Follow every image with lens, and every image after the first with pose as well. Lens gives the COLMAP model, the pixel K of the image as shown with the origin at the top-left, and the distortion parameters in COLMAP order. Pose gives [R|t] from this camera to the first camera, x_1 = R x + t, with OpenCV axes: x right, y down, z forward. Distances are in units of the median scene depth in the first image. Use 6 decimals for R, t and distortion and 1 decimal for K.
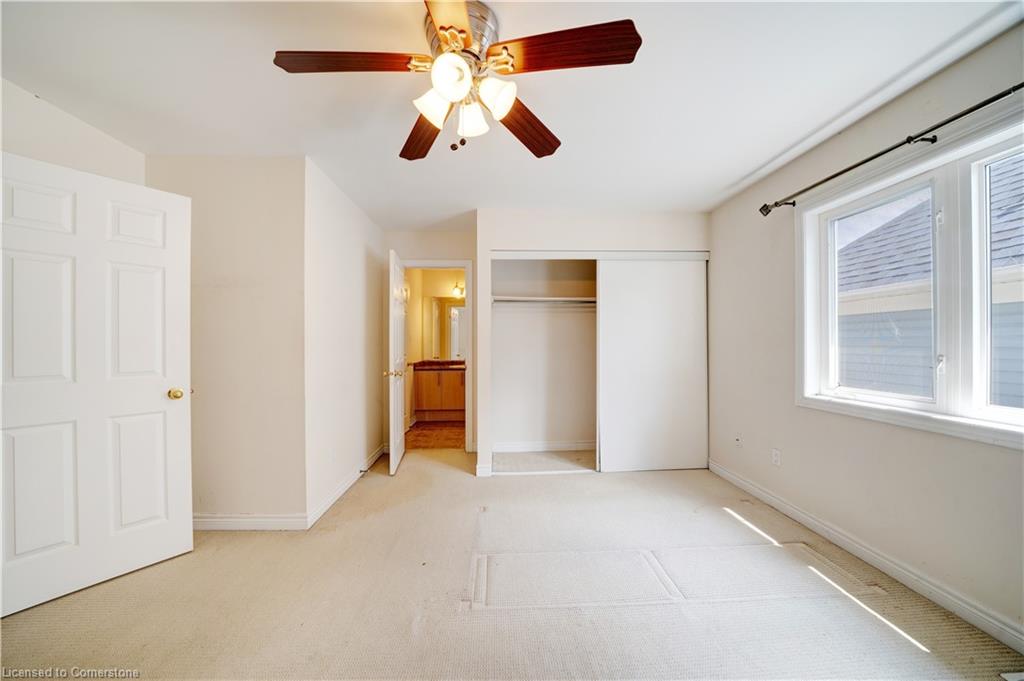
lens RADIAL K [[351.8, 0, 510.2], [0, 351.8, 346.5], [0, 0, 1]] dist [-0.013023, 0.000059]
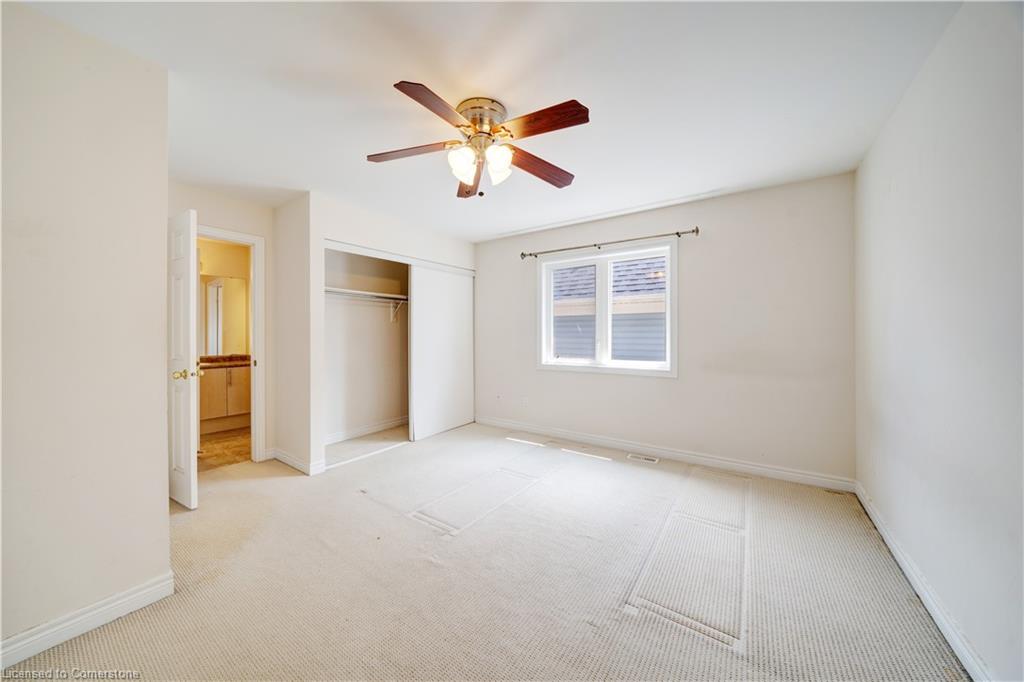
lens RADIAL K [[353.9, 0, 497.6], [0, 353.9, 337.5], [0, 0, 1]] dist [-0.001185, 0.000069]
pose [[0.628967, -0.005611, 0.777412, -0.510937], [0.003657, 0.999984, 0.004259, -0.002678], [-0.777423, 0.000164, 0.628978, 0.012116]]
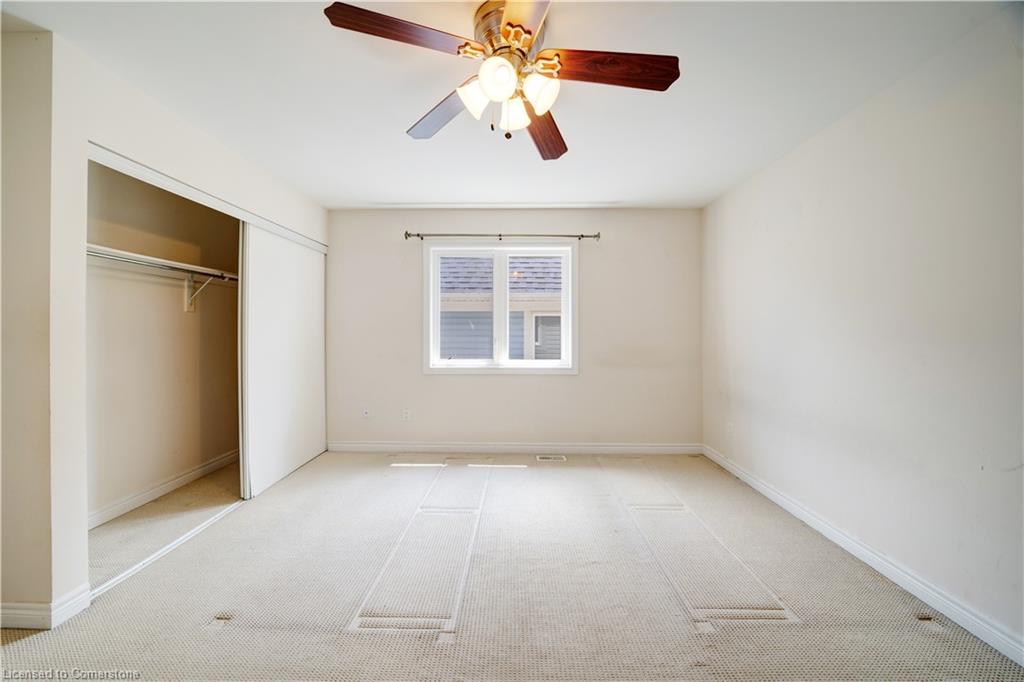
lens RADIAL K [[364.3, 0, 503.6], [0, 364.3, 334.5], [0, 0, 1]] dist [-0.014442, 0.000546]
pose [[0.071943, -0.004582, 0.997398, -0.499376], [0.002921, 0.999986, 0.004383, -0.005765], [-0.997404, 0.002598, 0.071955, 0.390328]]
